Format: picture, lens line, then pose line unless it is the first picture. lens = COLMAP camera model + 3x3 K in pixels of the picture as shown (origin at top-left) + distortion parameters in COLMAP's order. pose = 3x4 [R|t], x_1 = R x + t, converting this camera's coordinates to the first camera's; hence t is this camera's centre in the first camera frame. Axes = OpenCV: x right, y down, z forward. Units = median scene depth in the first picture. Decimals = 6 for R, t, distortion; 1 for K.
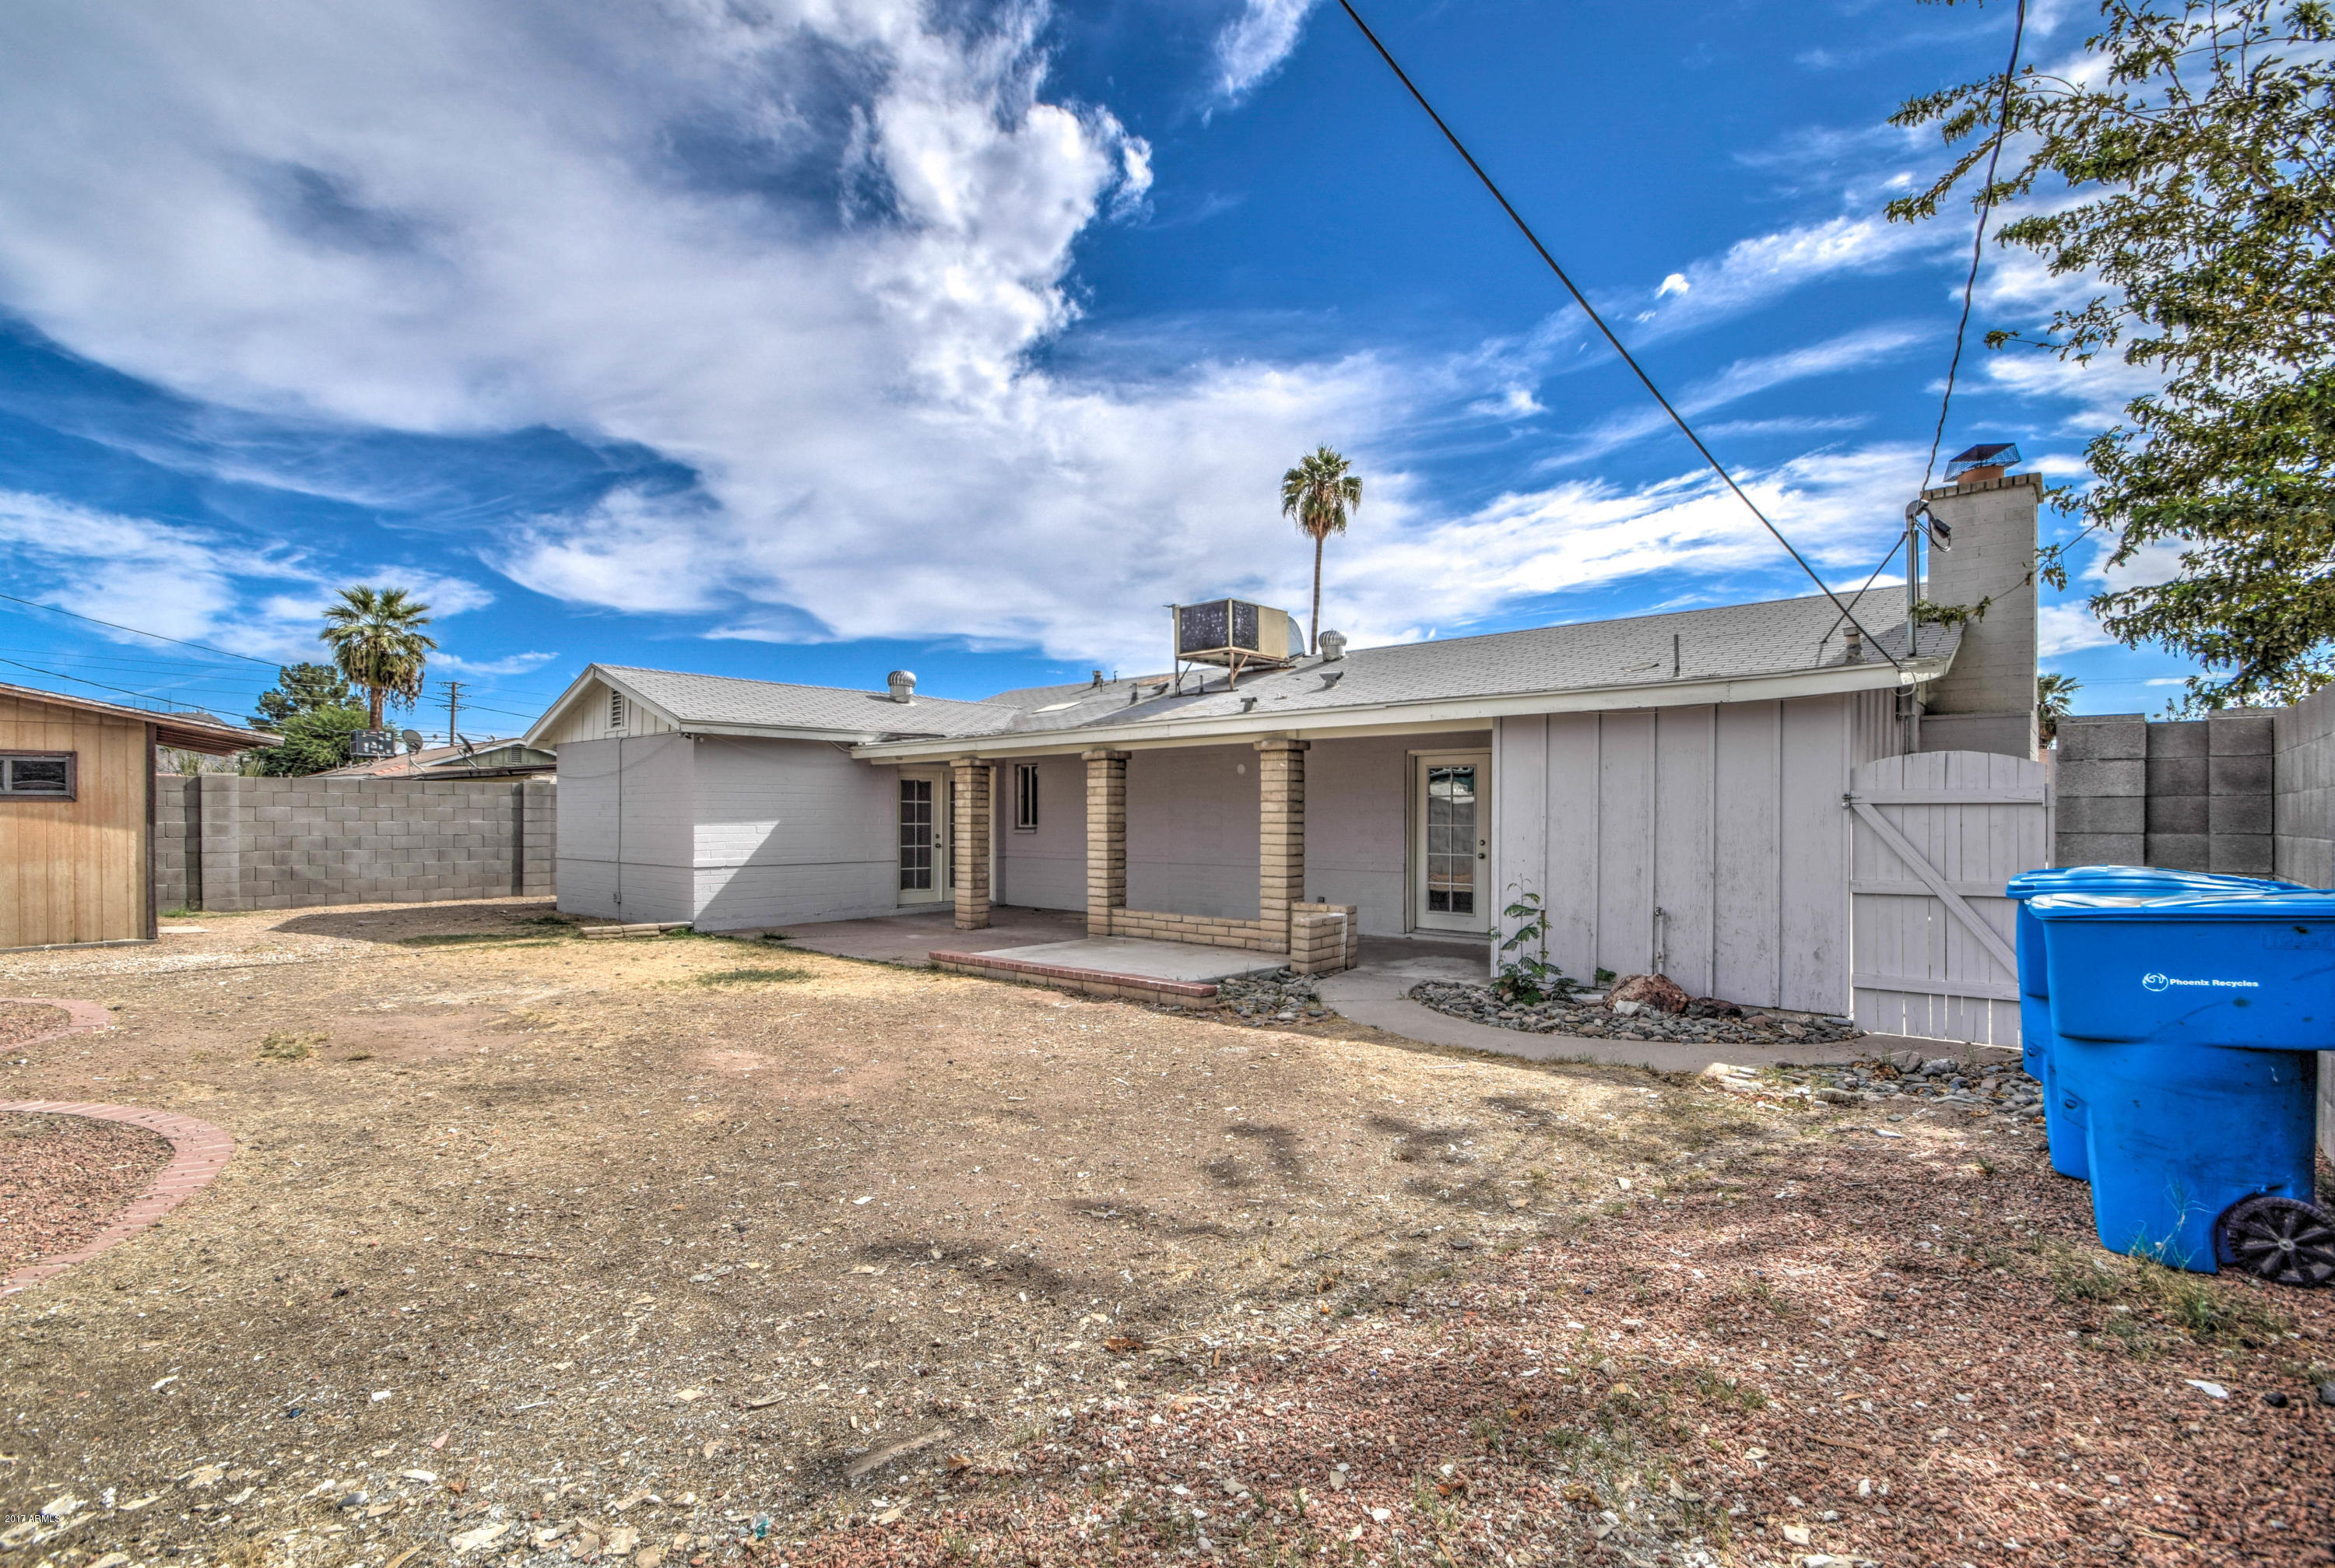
lens RADIAL K [[1086.4, 0, 1188.2], [0, 1086.4, 817.2], [0, 0, 1]] dist [0.004513, -0.011074]
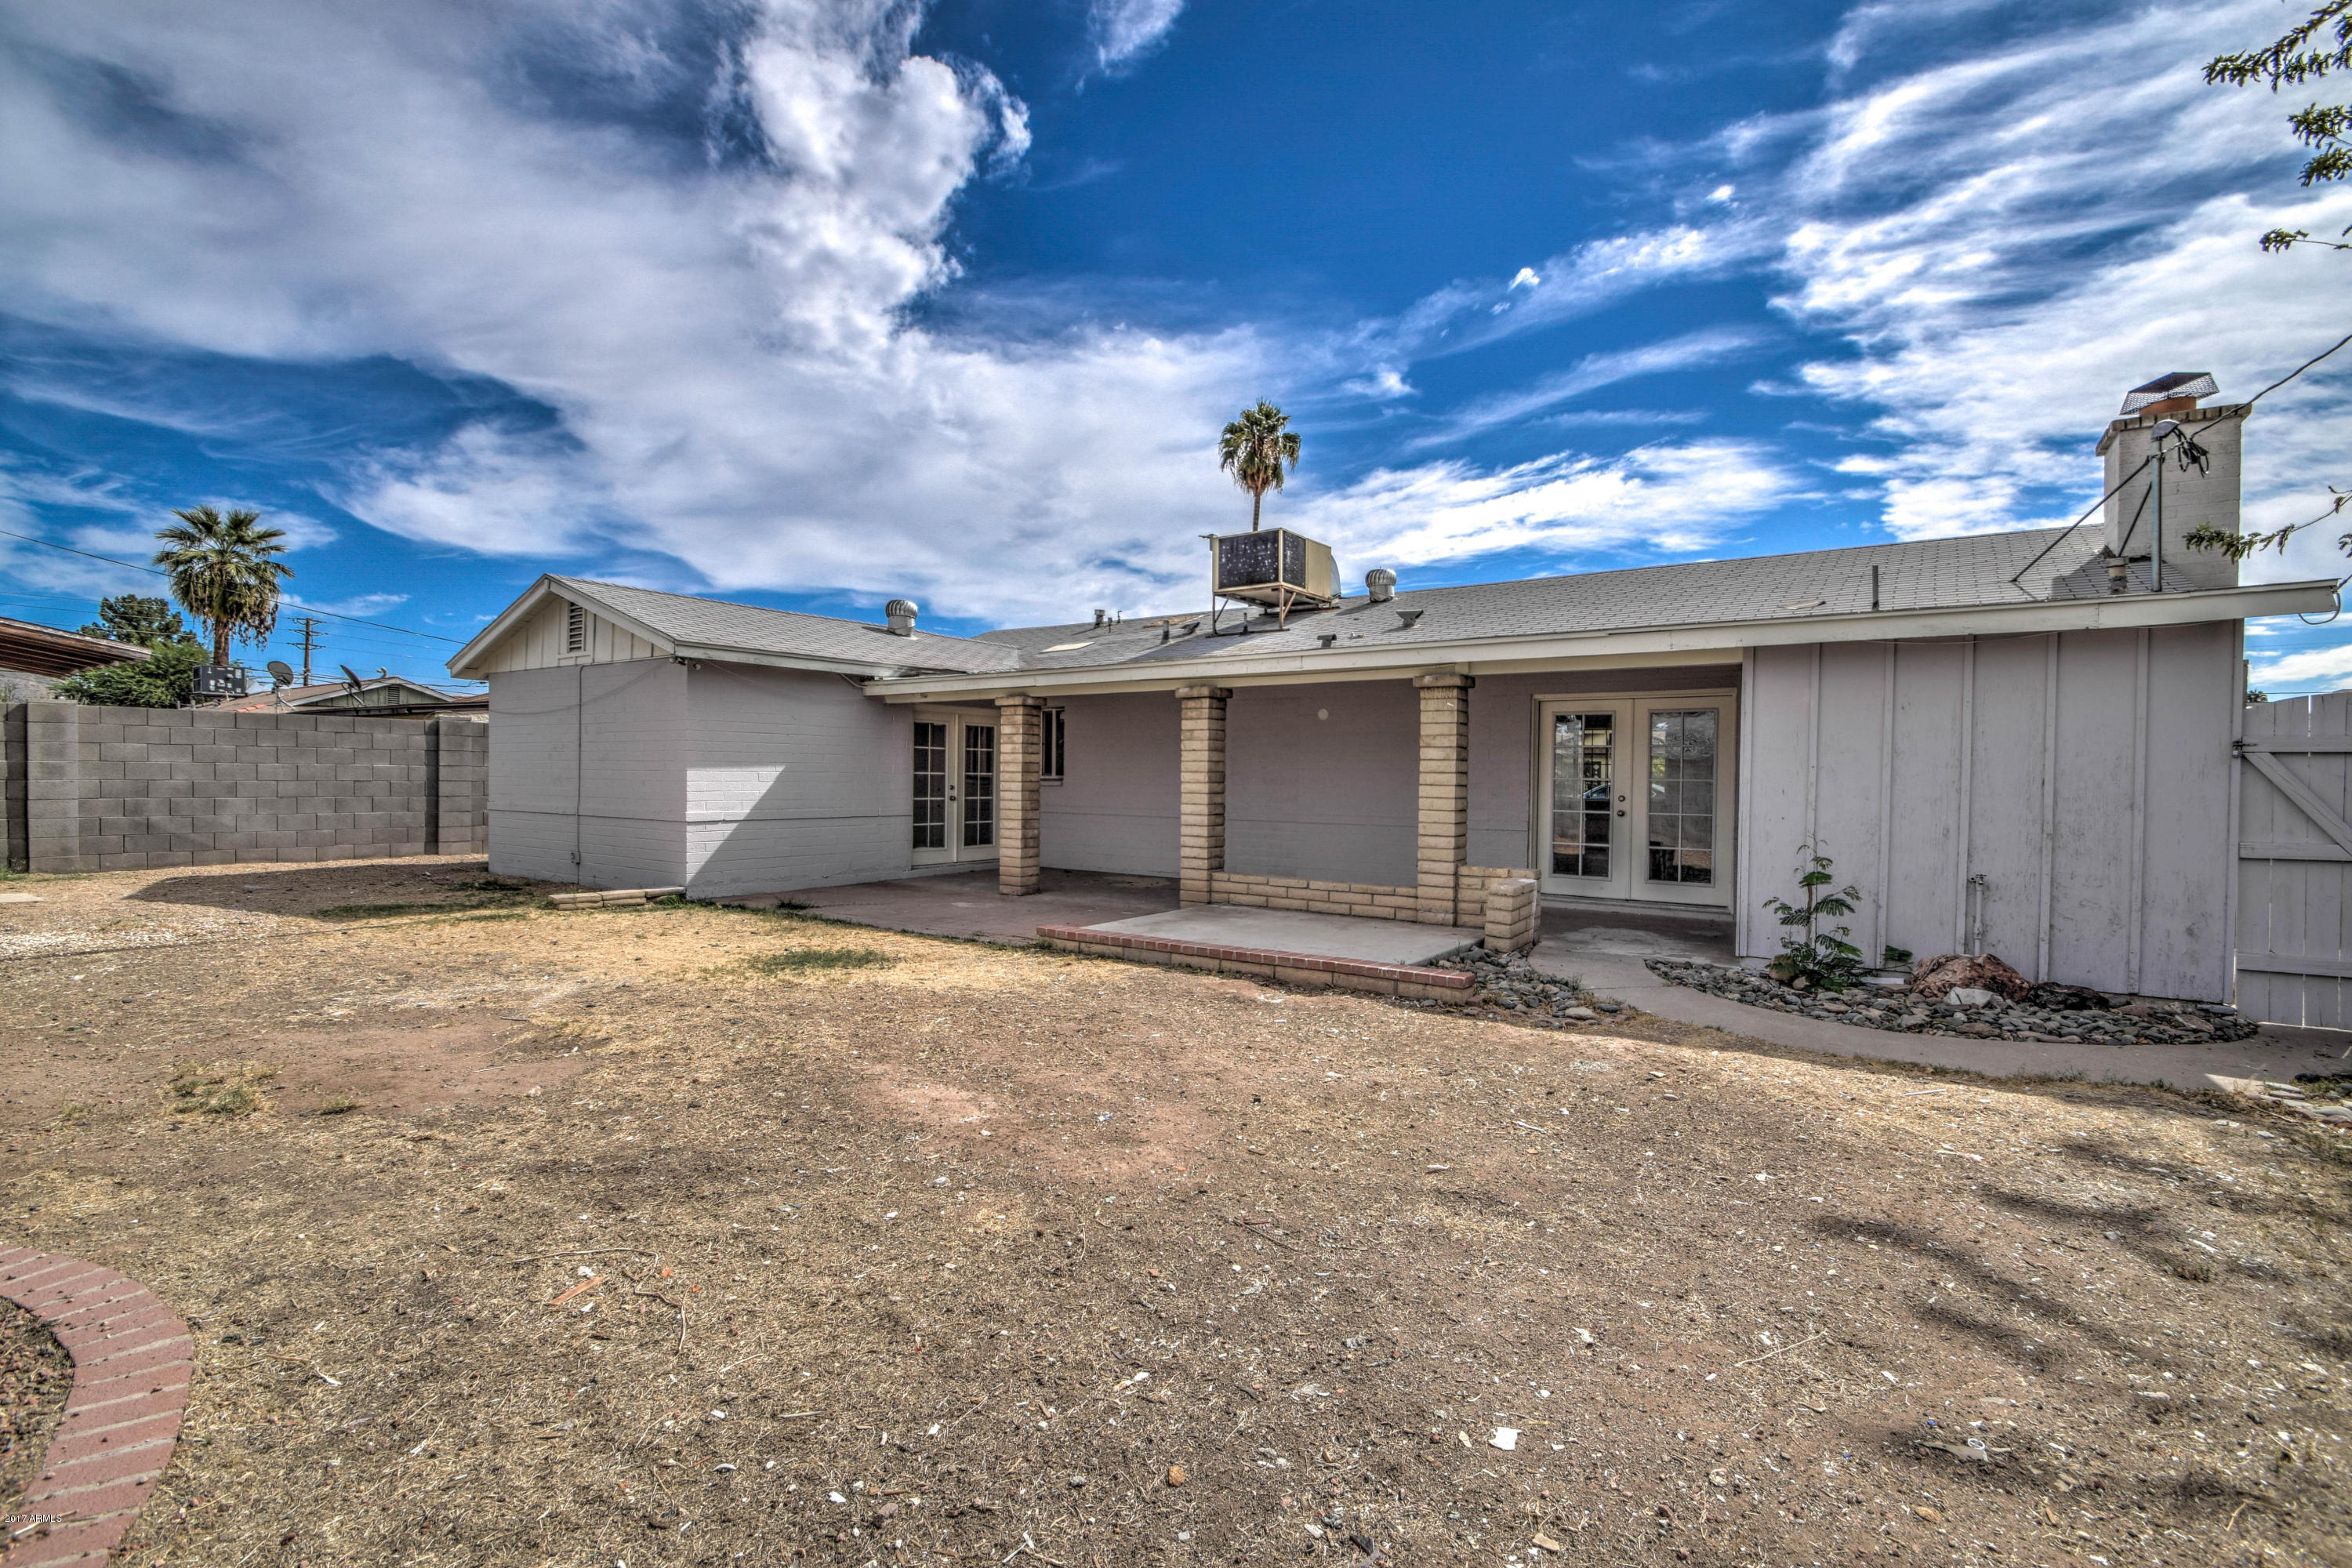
lens RADIAL K [[1054.2, 0, 1185.5], [0, 1054.2, 805.5], [0, 0, 1]] dist [0.003730, -0.011103]
pose [[0.993869, 0.007166, 0.110335, -0.186125], [-0.010221, 0.999579, 0.027153, 0.009426], [-0.110094, -0.028114, 0.993523, 0.181729]]
